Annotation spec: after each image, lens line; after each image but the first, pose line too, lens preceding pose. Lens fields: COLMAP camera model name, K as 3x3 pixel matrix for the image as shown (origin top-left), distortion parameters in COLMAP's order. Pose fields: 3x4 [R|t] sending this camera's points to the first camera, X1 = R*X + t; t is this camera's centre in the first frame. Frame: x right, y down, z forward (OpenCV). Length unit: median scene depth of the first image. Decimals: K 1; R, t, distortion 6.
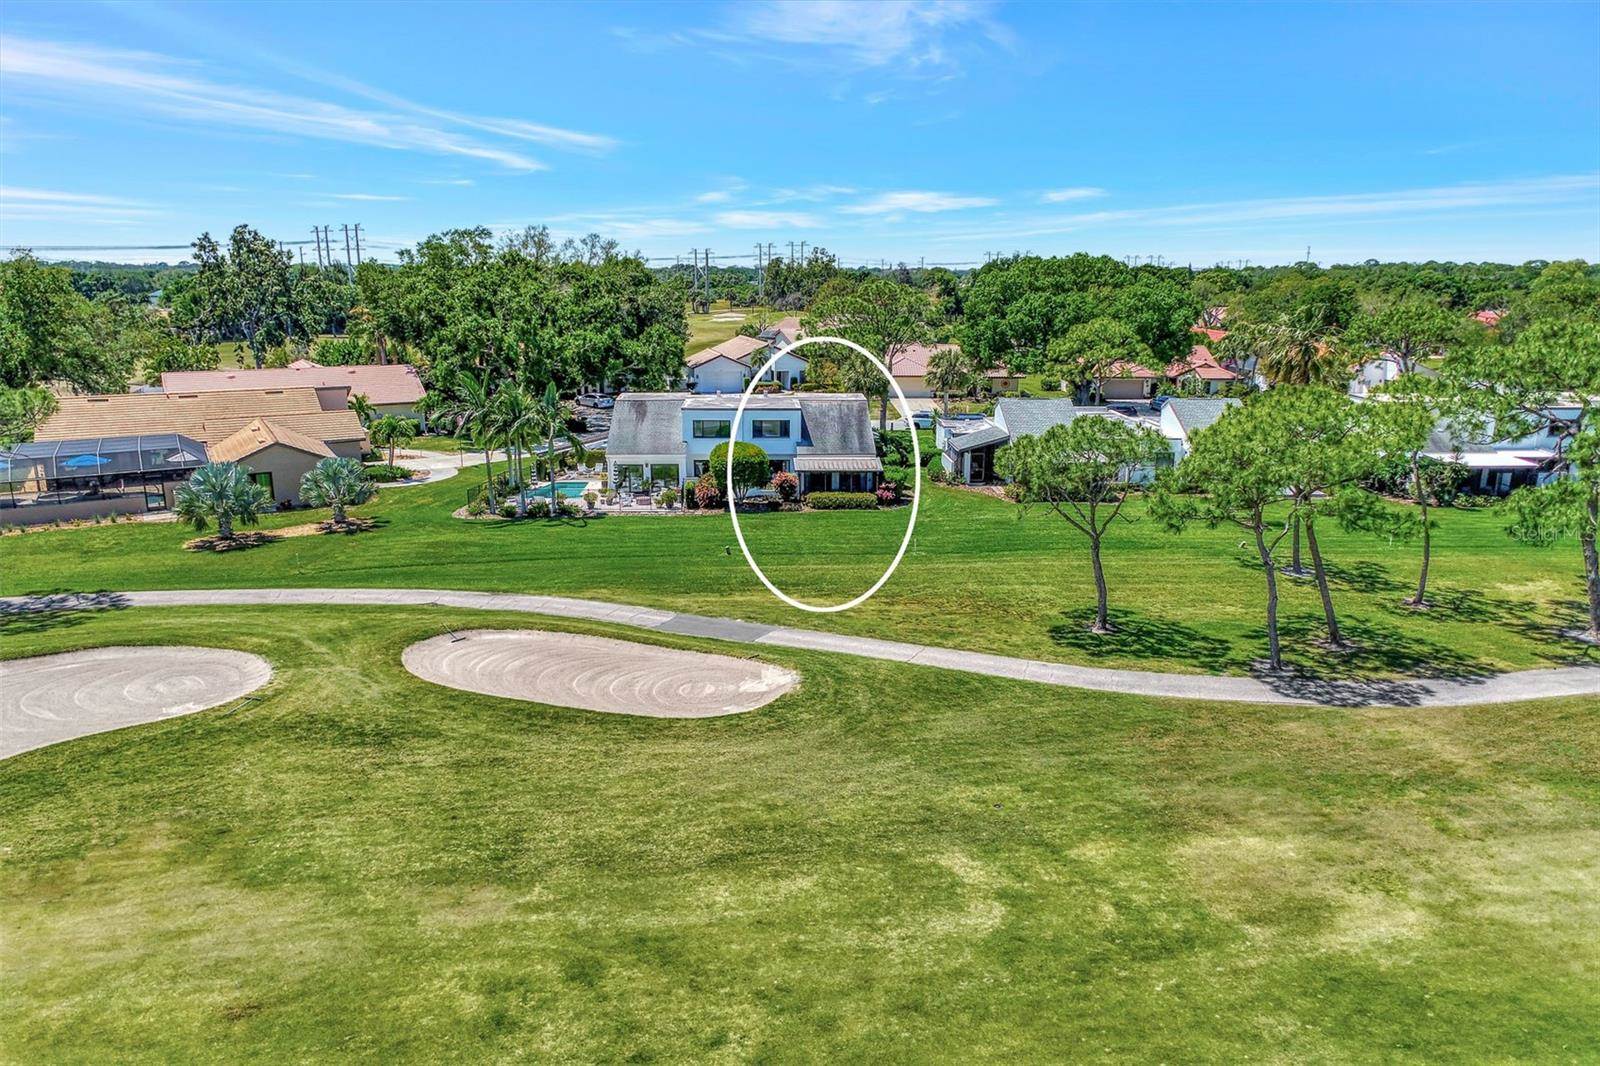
lens RADIAL K [[1095.1, 0, 800.0], [0, 1095.1, 533.0], [0, 0, 1]] dist [-0.004375, -0.000476]
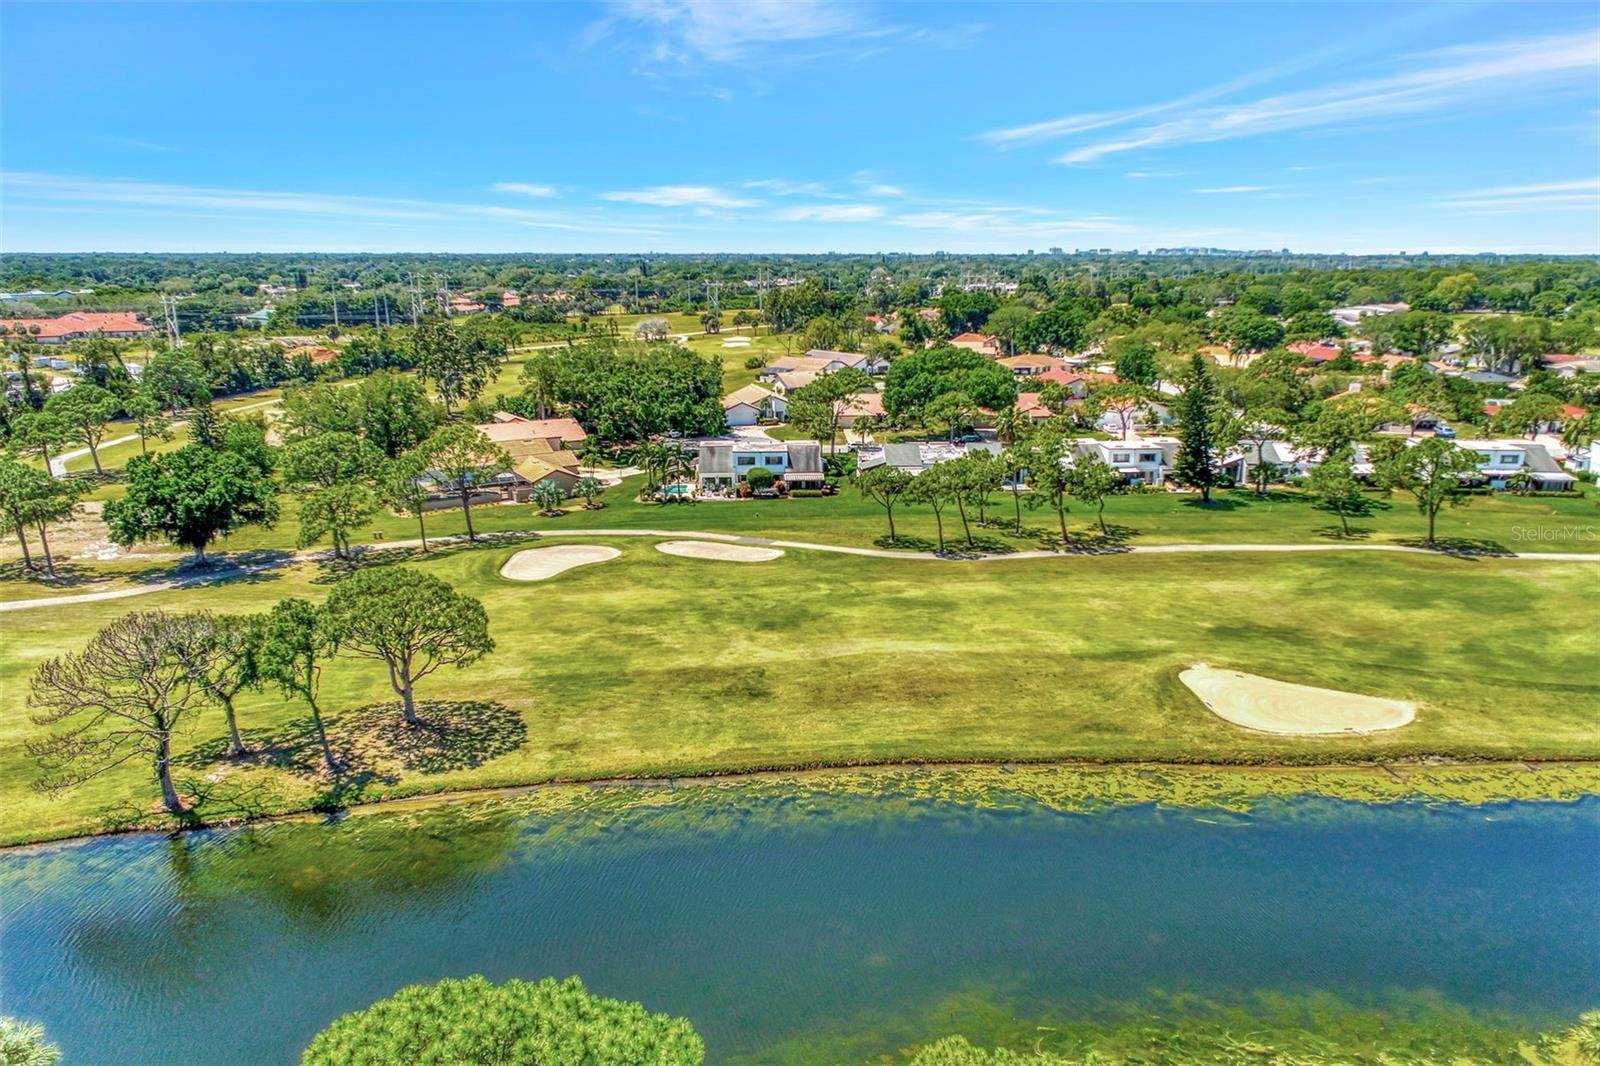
lens RADIAL K [[1095.1, 0, 800.0], [0, 1095.1, 533.0], [0, 0, 1]] dist [-0.004375, -0.000476]
pose [[0.999986, -0.004974, 0.001571, 0.021698], [0.004949, 0.999865, 0.015651, 0.014956], [-0.001649, -0.015643, 0.999876, -1.203984]]
